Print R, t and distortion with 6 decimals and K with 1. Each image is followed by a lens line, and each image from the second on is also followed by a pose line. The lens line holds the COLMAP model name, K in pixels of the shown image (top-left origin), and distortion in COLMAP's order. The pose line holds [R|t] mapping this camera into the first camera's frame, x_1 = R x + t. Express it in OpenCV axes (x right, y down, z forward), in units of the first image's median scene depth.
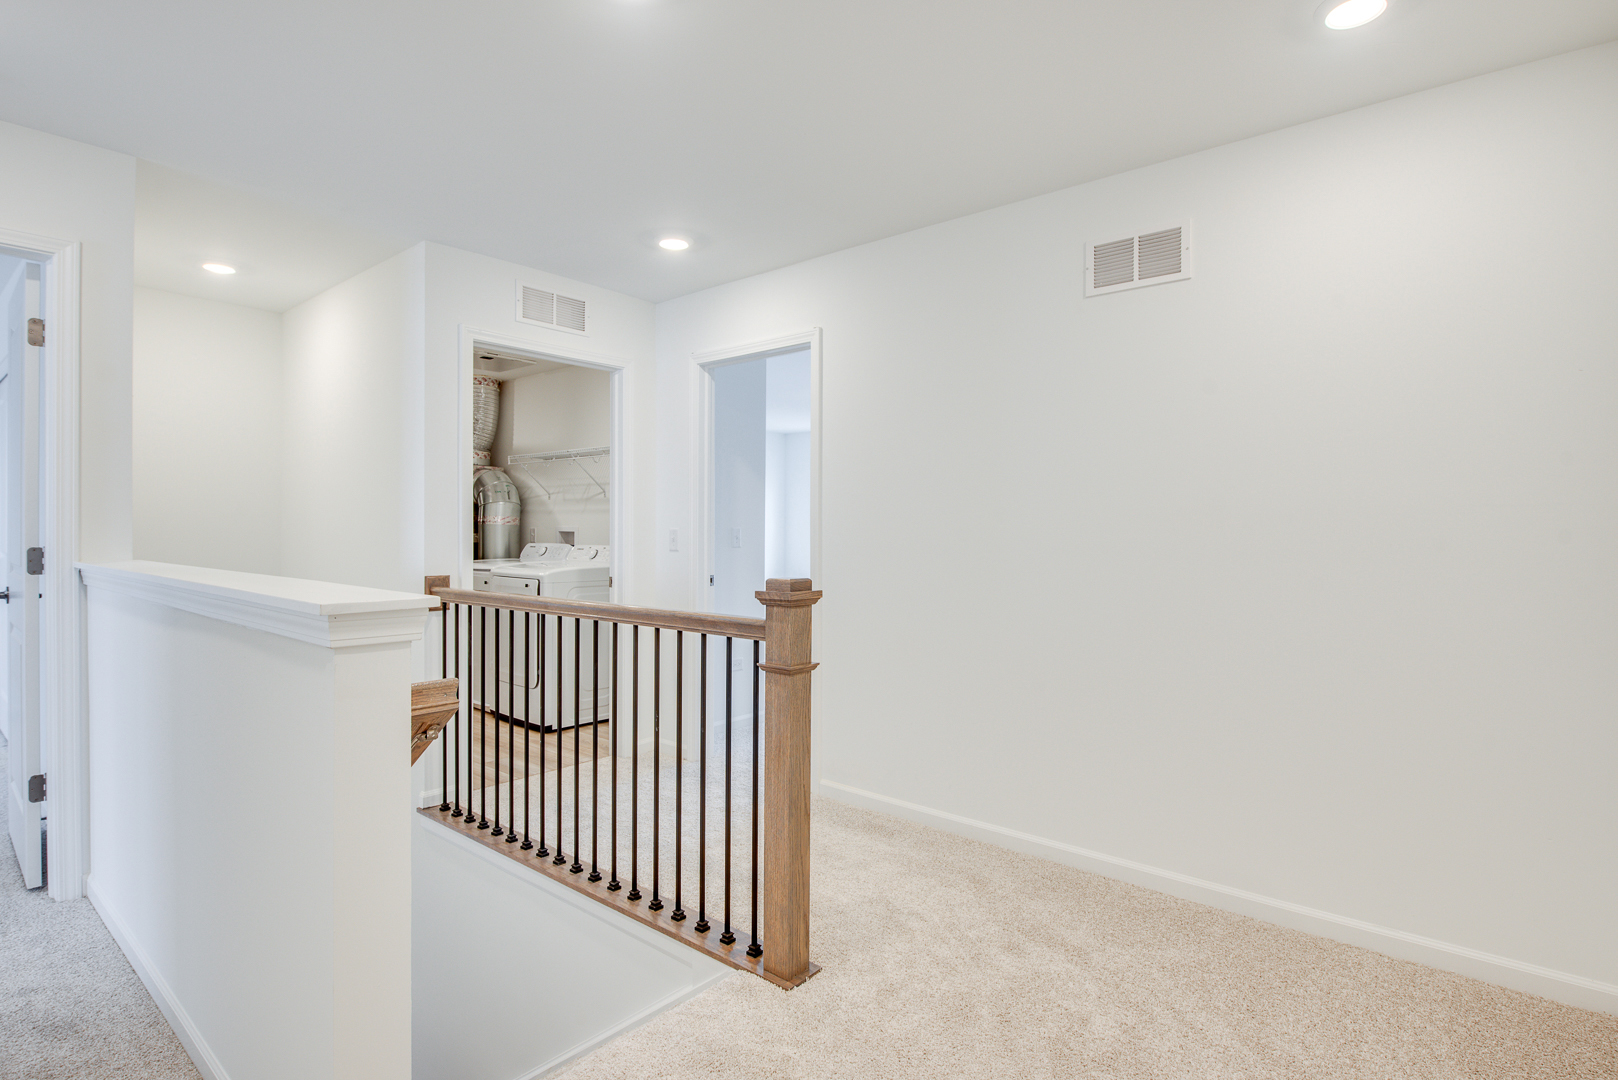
lens RADIAL K [[804.1, 0, 815.7], [0, 804.1, 537.7], [0, 0, 1]] dist [-0.014349, -0.001191]
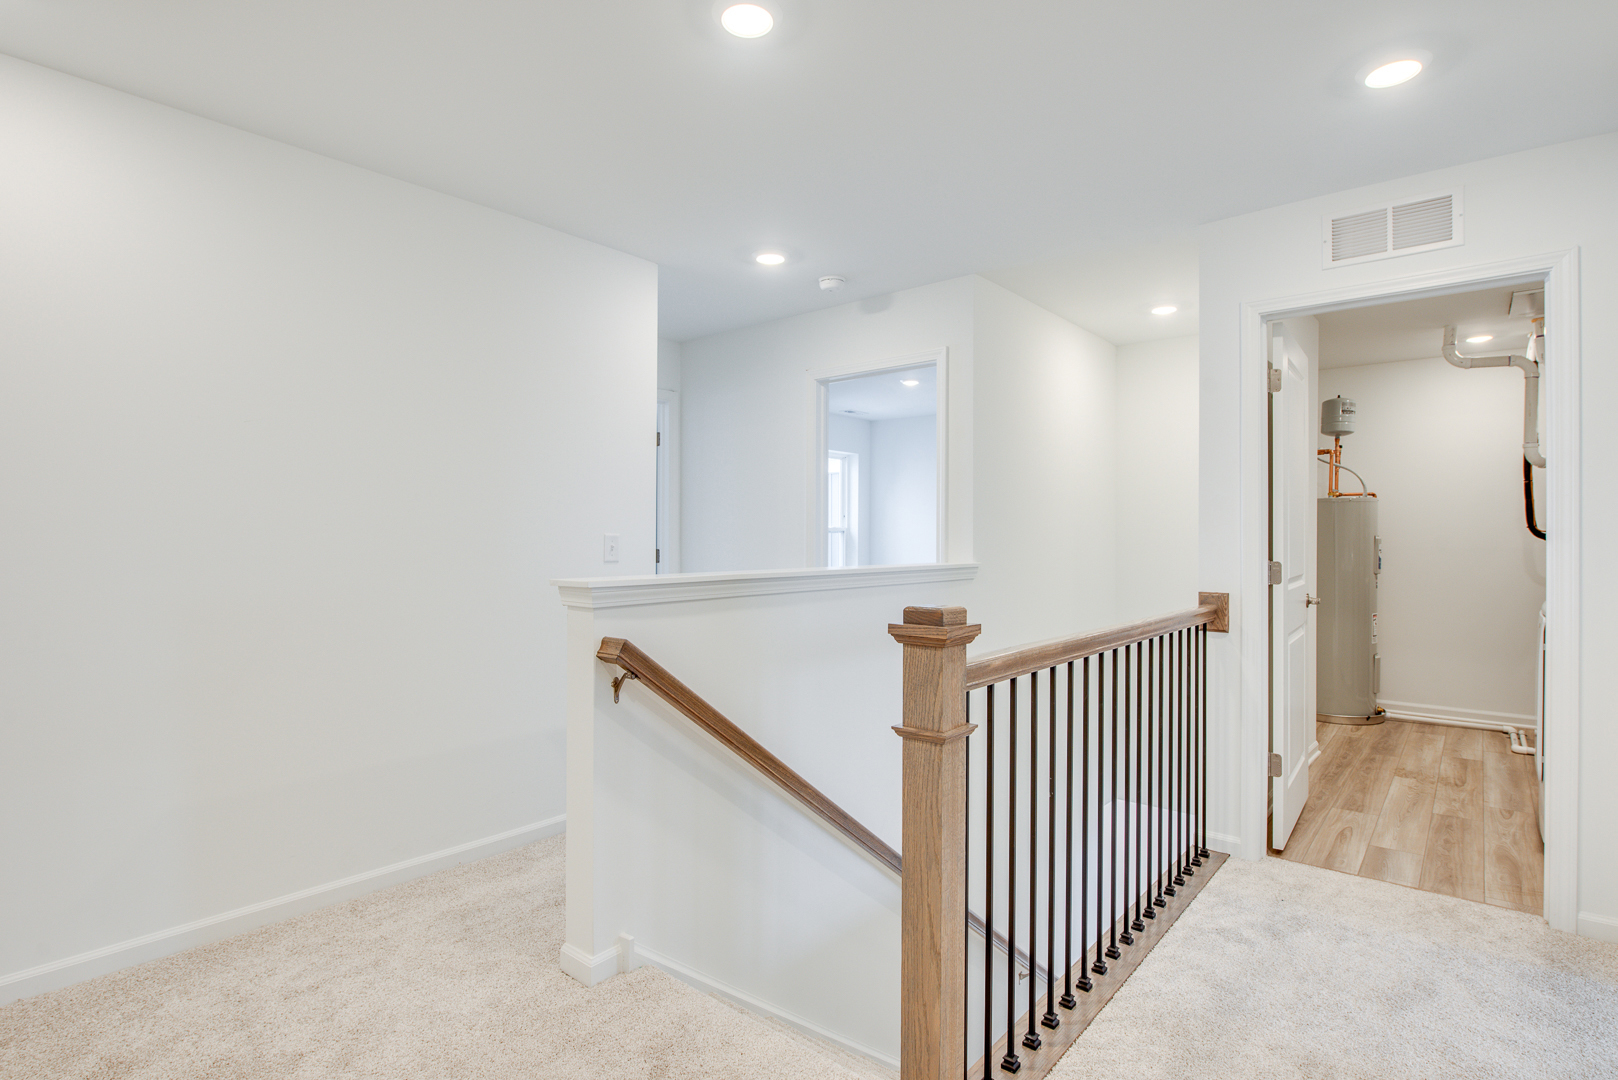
lens RADIAL K [[804.1, 0, 815.7], [0, 804.1, 537.7], [0, 0, 1]] dist [-0.014349, -0.001191]
pose [[0.003066, -0.003053, -0.999991, 0.231070], [-0.012970, 0.999911, -0.003093, -0.002039], [0.999911, 0.012979, 0.003026, 0.304301]]
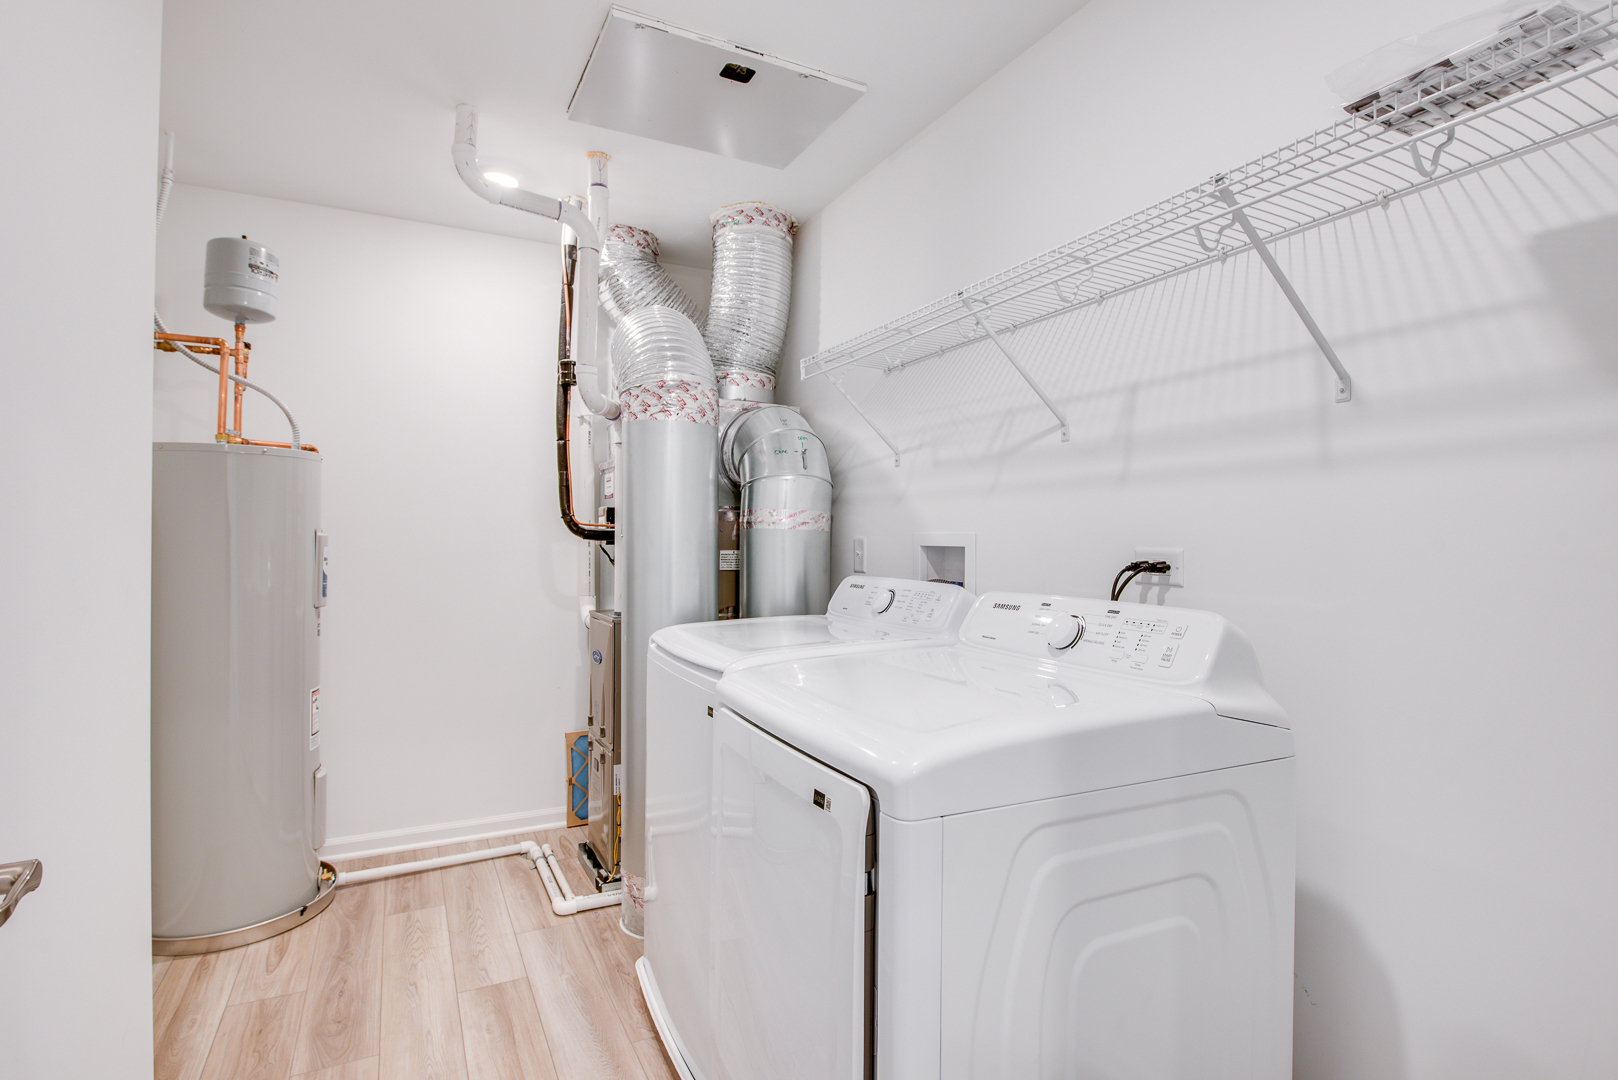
lens RADIAL K [[804.1, 0, 815.7], [0, 804.1, 537.7], [0, 0, 1]] dist [-0.014349, -0.001191]
pose [[0.921497, -0.001478, -0.388383, -0.215472], [-0.003771, 0.999912, -0.012753, -0.006608], [0.388367, 0.013217, 0.921410, 0.620017]]
